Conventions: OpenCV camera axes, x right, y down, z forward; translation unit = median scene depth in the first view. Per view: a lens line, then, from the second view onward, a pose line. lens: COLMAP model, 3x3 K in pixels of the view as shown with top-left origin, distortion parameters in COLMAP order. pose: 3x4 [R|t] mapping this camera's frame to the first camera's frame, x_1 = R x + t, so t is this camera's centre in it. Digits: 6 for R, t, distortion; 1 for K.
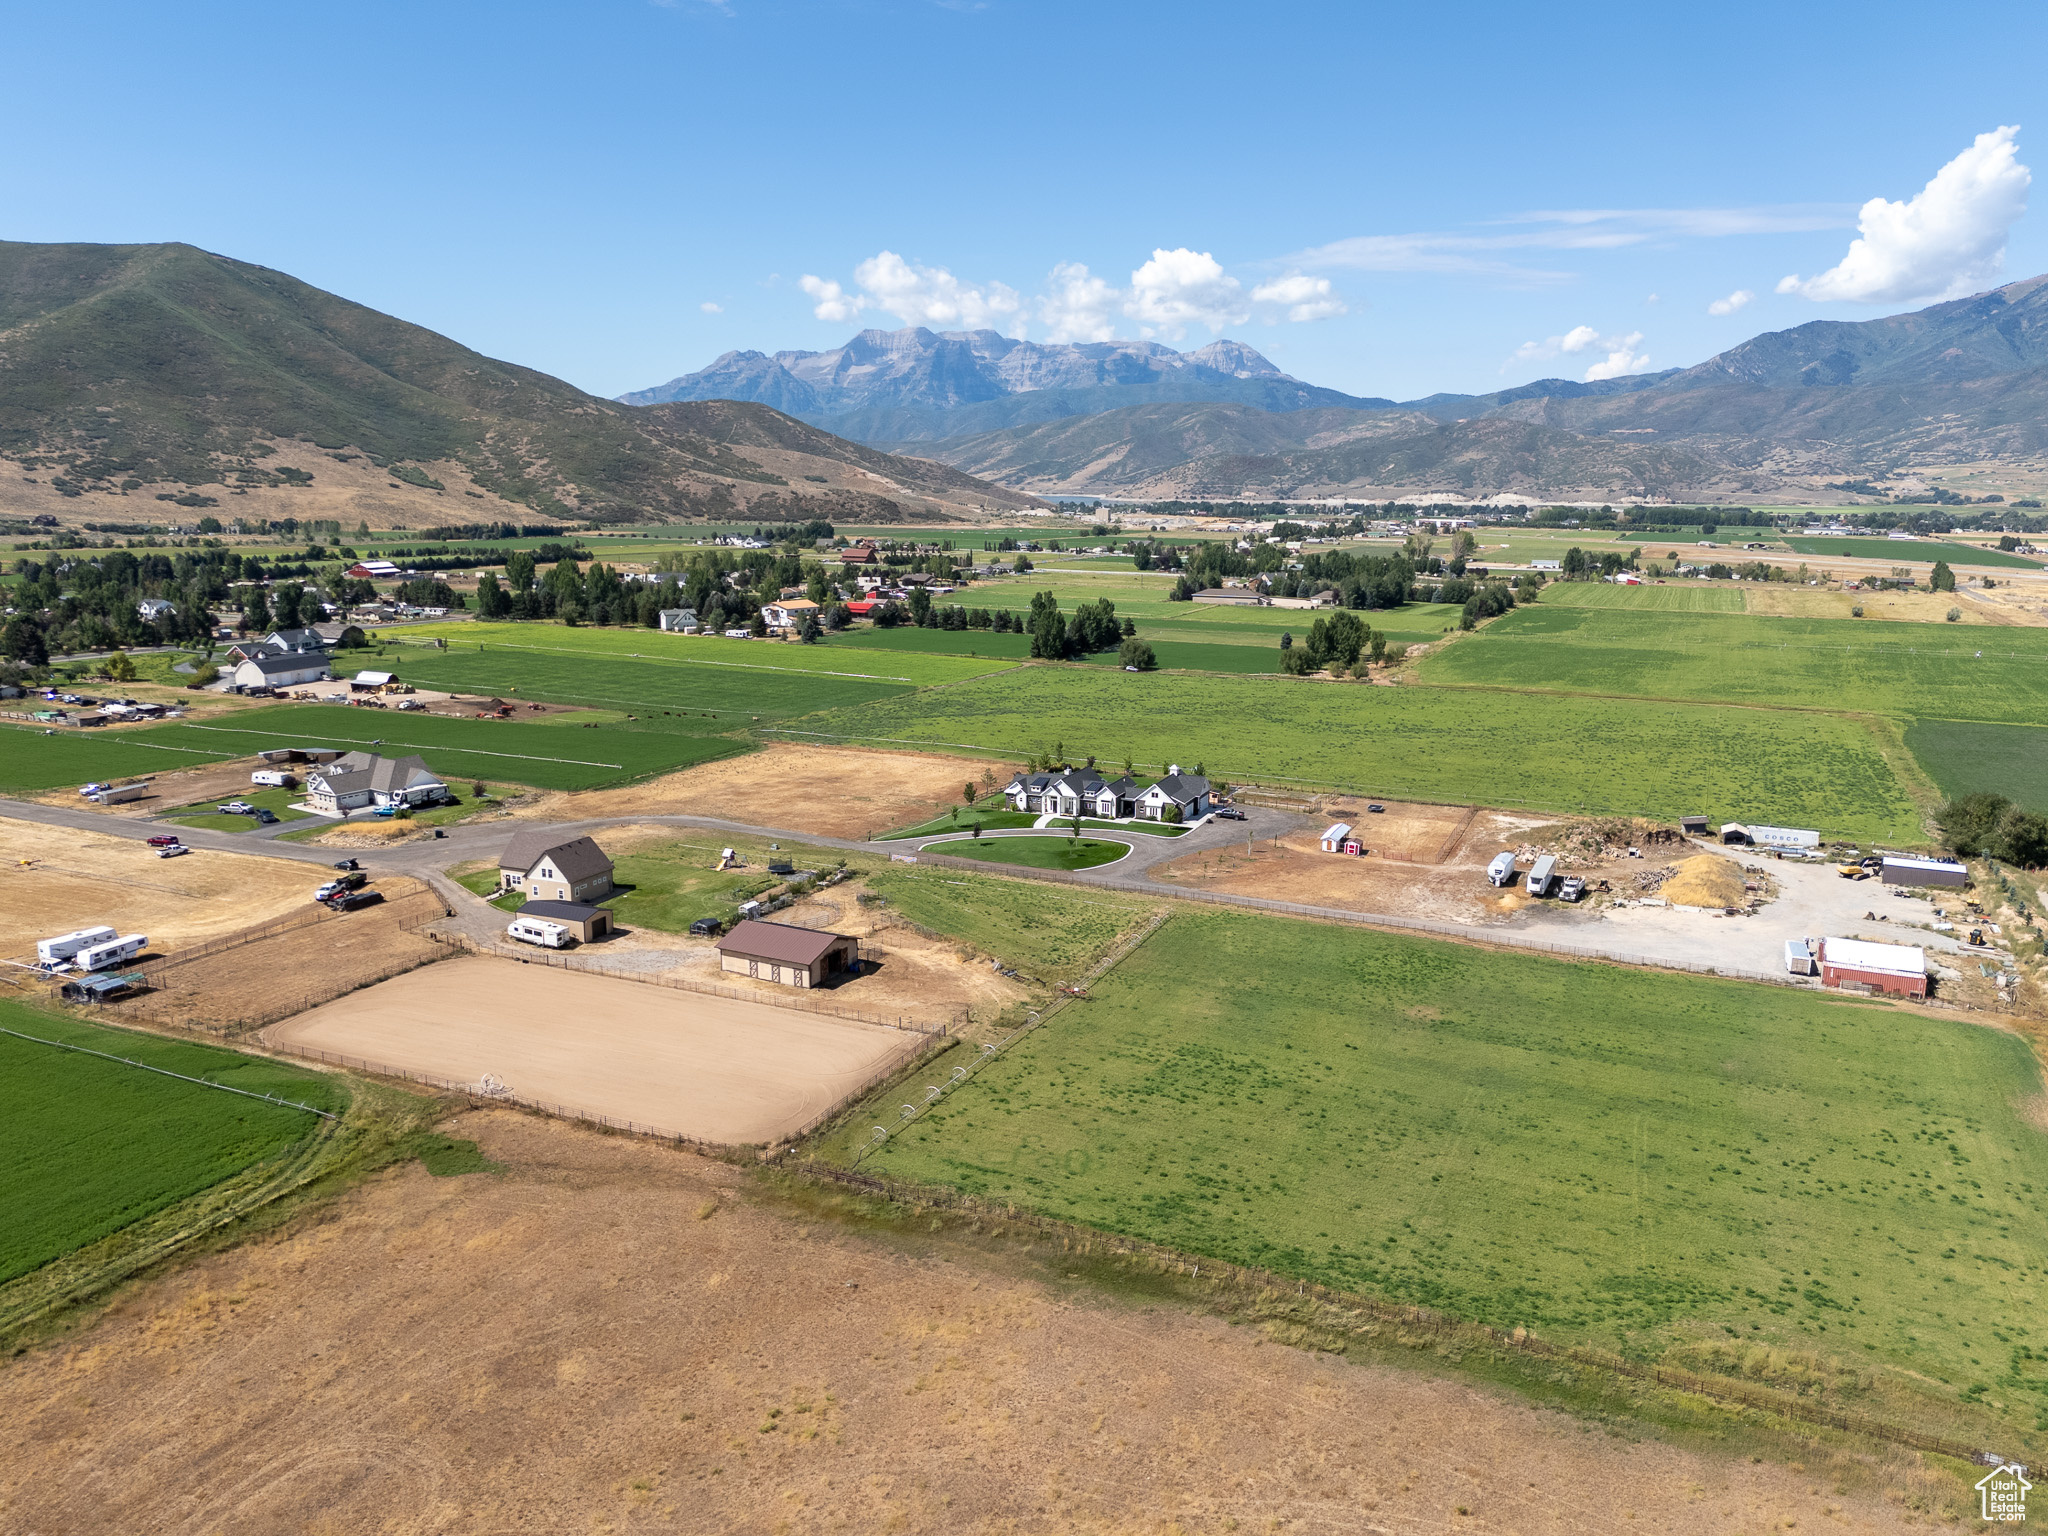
lens RADIAL K [[1505.9, 0, 1027.7], [0, 1505.9, 766.5], [0, 0, 1]] dist [0.072446, -0.065092]
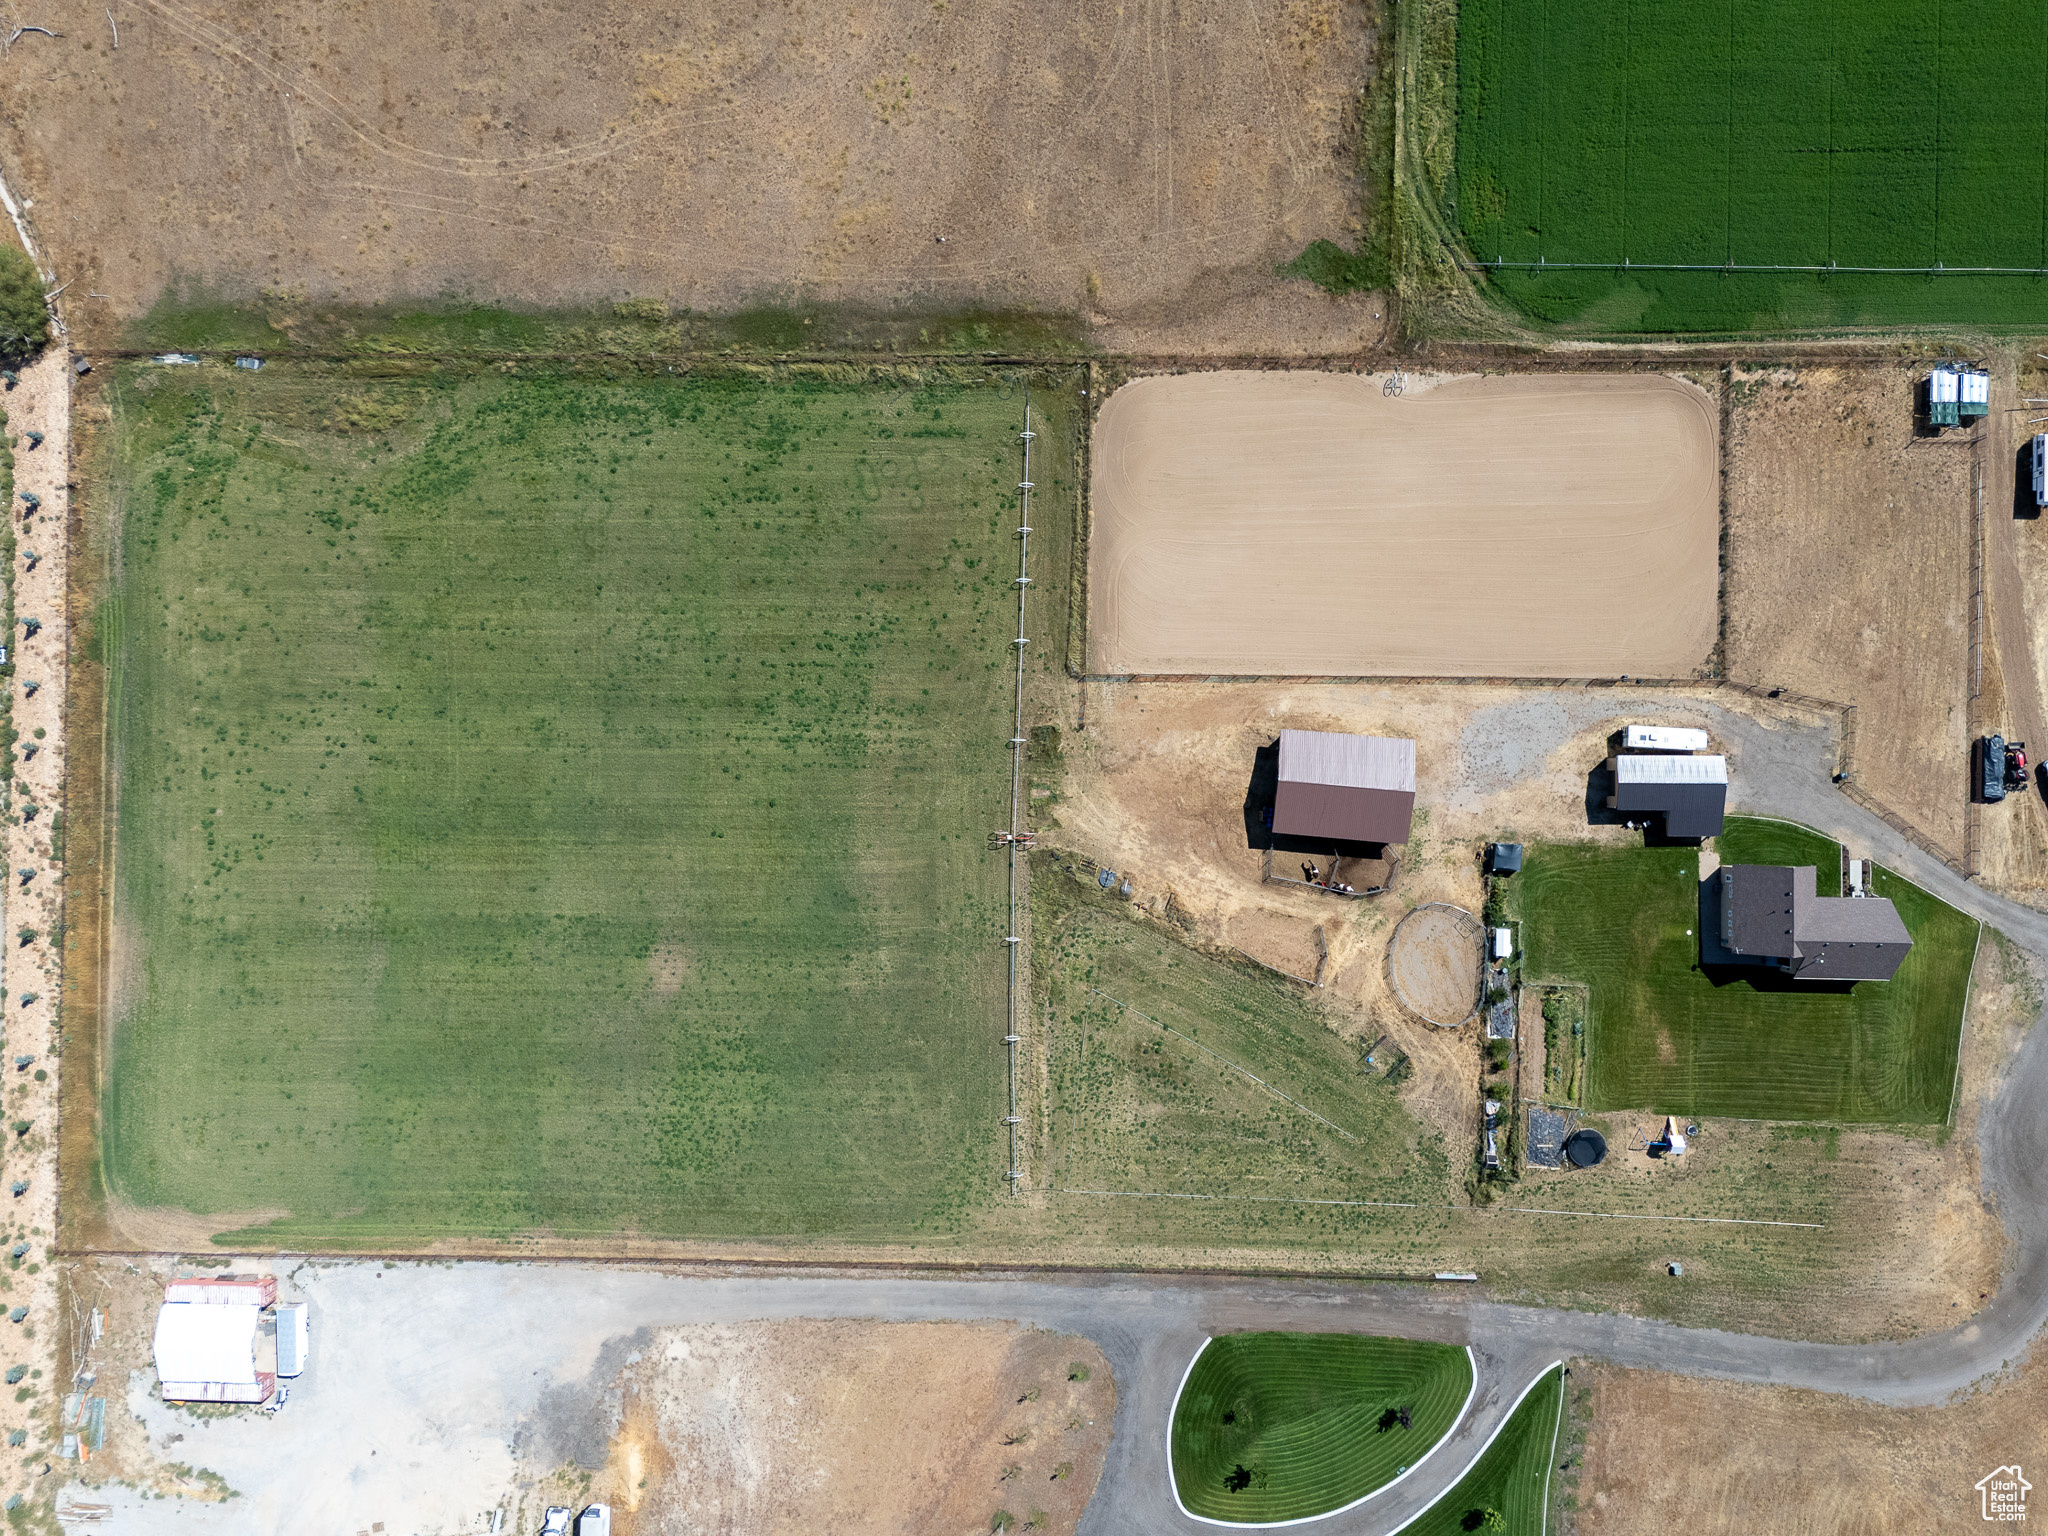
lens RADIAL K [[1505.9, 0, 1027.7], [0, 1505.9, 766.5], [0, 0, 1]] dist [0.072446, -0.065092]
pose [[-0.917635, 0.397360, 0.007131, -0.000490], [-0.062942, -0.163023, 0.984613, -0.162642], [0.392409, 0.903066, 0.174606, 0.172038]]
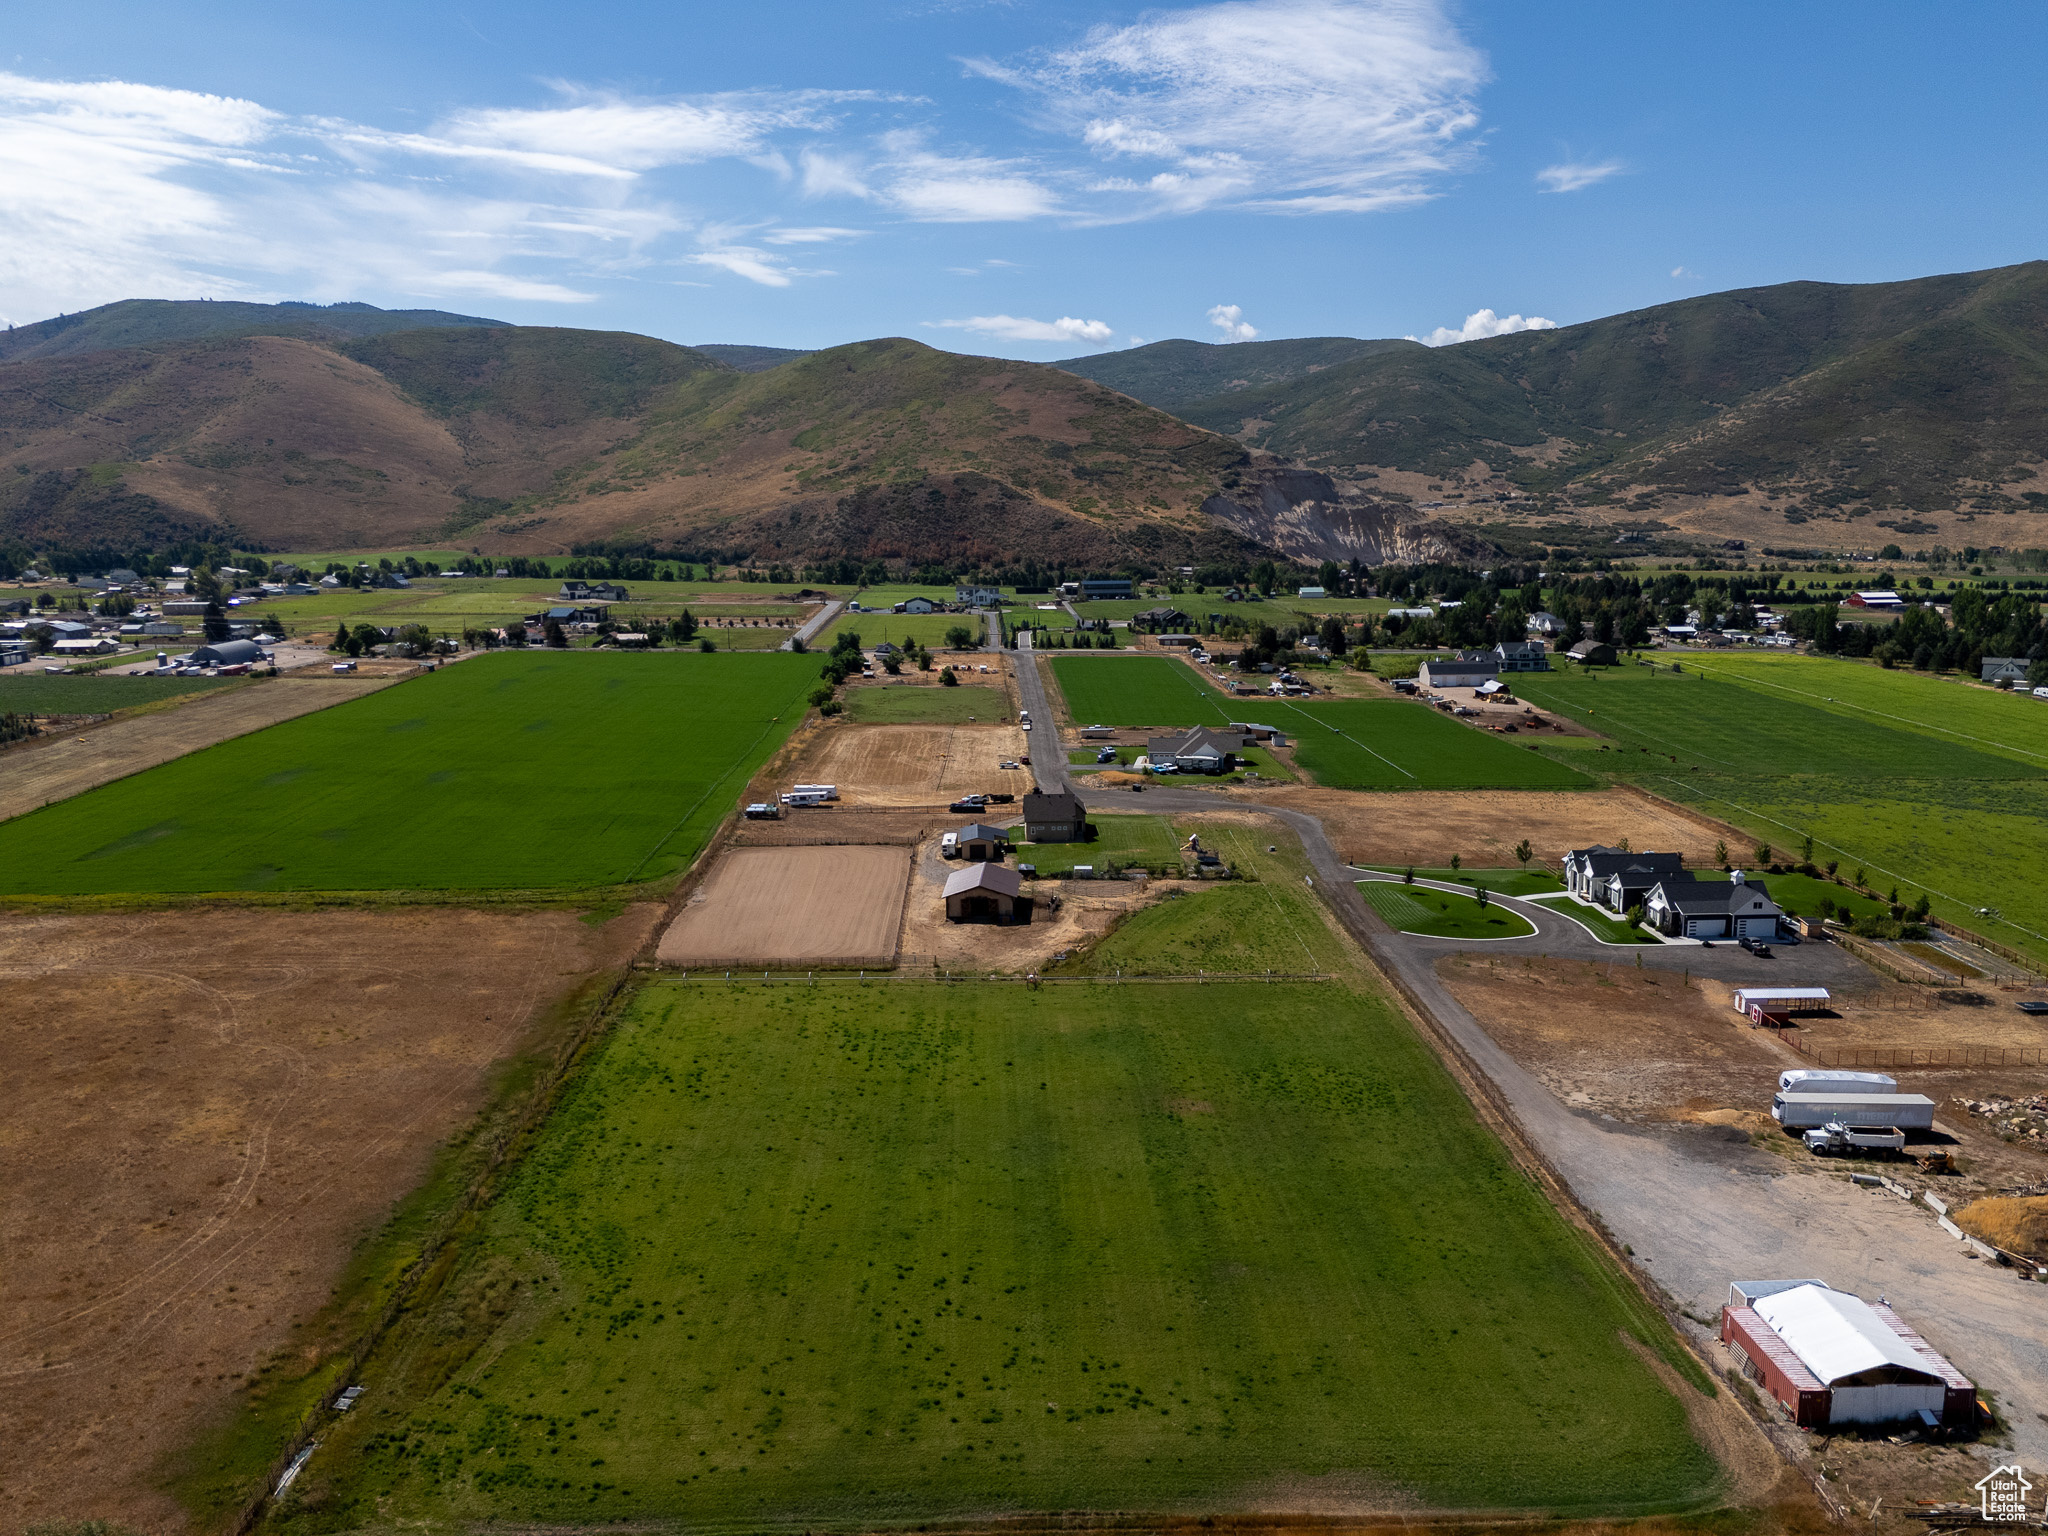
lens RADIAL K [[1505.9, 0, 1027.7], [0, 1505.9, 766.5], [0, 0, 1]] dist [0.072446, -0.065092]
pose [[0.439762, 0.151381, -0.885265, 0.207851], [-0.166317, 0.982370, 0.085366, -0.019978], [0.882580, 0.109694, 0.457186, 0.103859]]
